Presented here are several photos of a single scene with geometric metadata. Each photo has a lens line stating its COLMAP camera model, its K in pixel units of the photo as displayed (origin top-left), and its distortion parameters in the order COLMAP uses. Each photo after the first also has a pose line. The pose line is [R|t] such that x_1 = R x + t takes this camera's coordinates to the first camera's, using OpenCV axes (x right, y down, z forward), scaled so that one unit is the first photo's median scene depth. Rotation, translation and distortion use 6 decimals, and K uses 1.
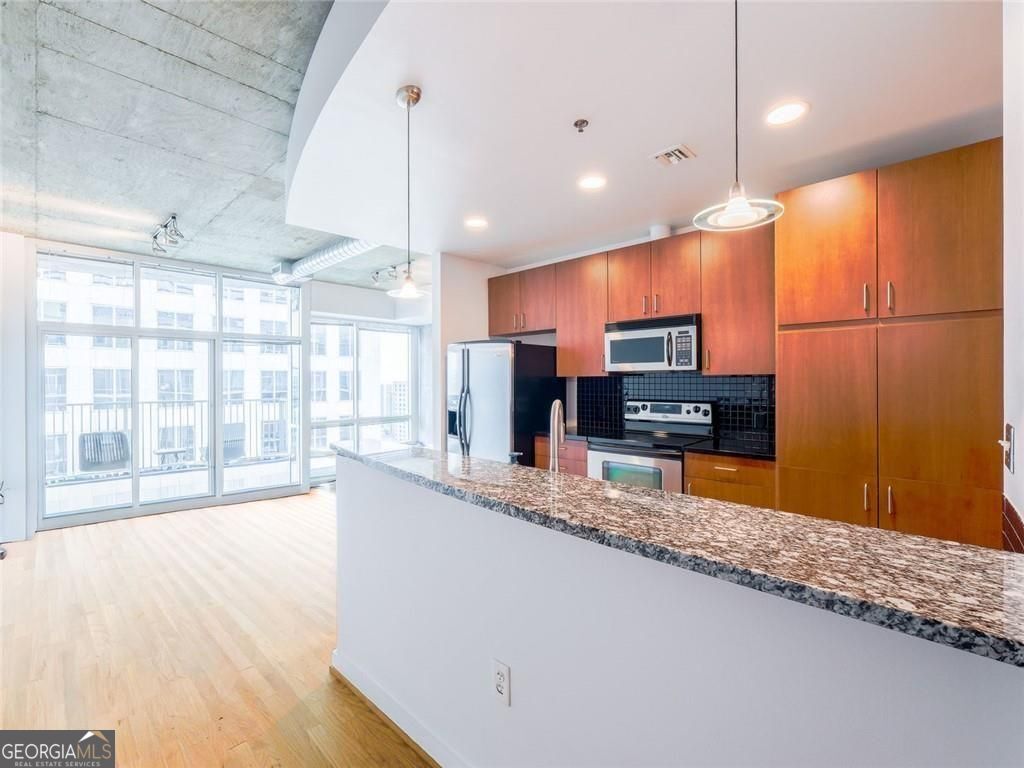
lens RADIAL K [[452.4, 0, 521.2], [0, 452.4, 381.5], [0, 0, 1]] dist [-0.007562, 0.001089]
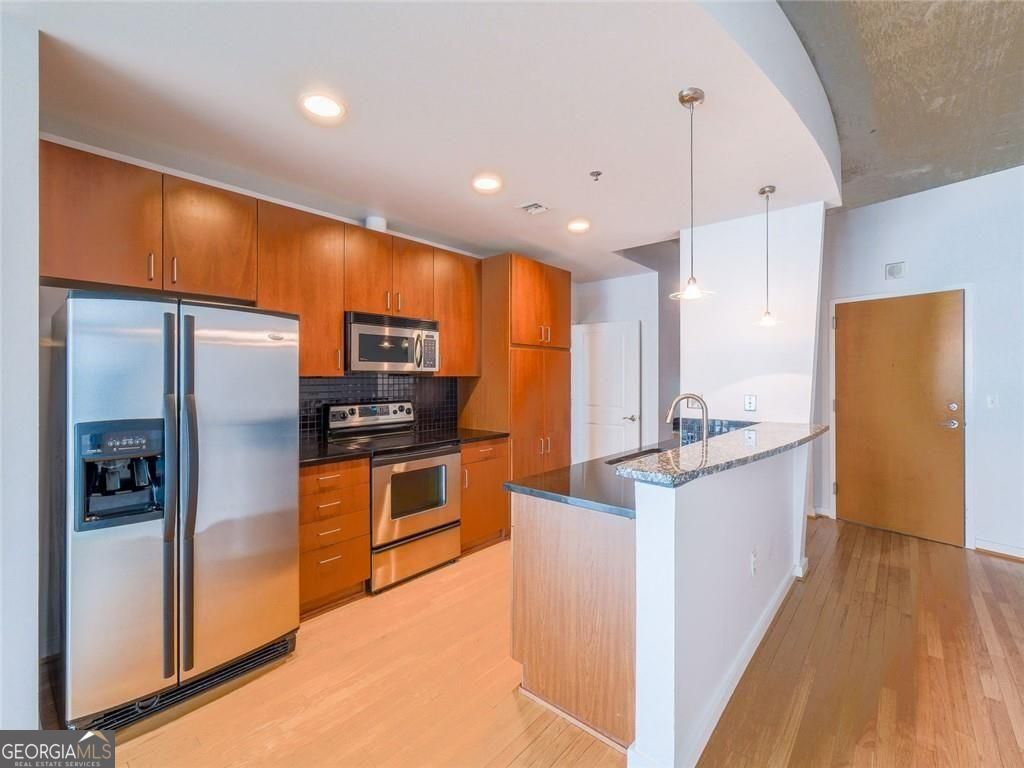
lens RADIAL K [[452.4, 0, 510.6], [0, 452.4, 378.0], [0, 0, 1]] dist [-0.007562, 0.001089]
pose [[-0.030055, 0.004229, 0.999539, -0.666610], [0.006957, 0.999968, -0.004022, -0.003679], [-0.999524, 0.006833, -0.030083, 0.772653]]
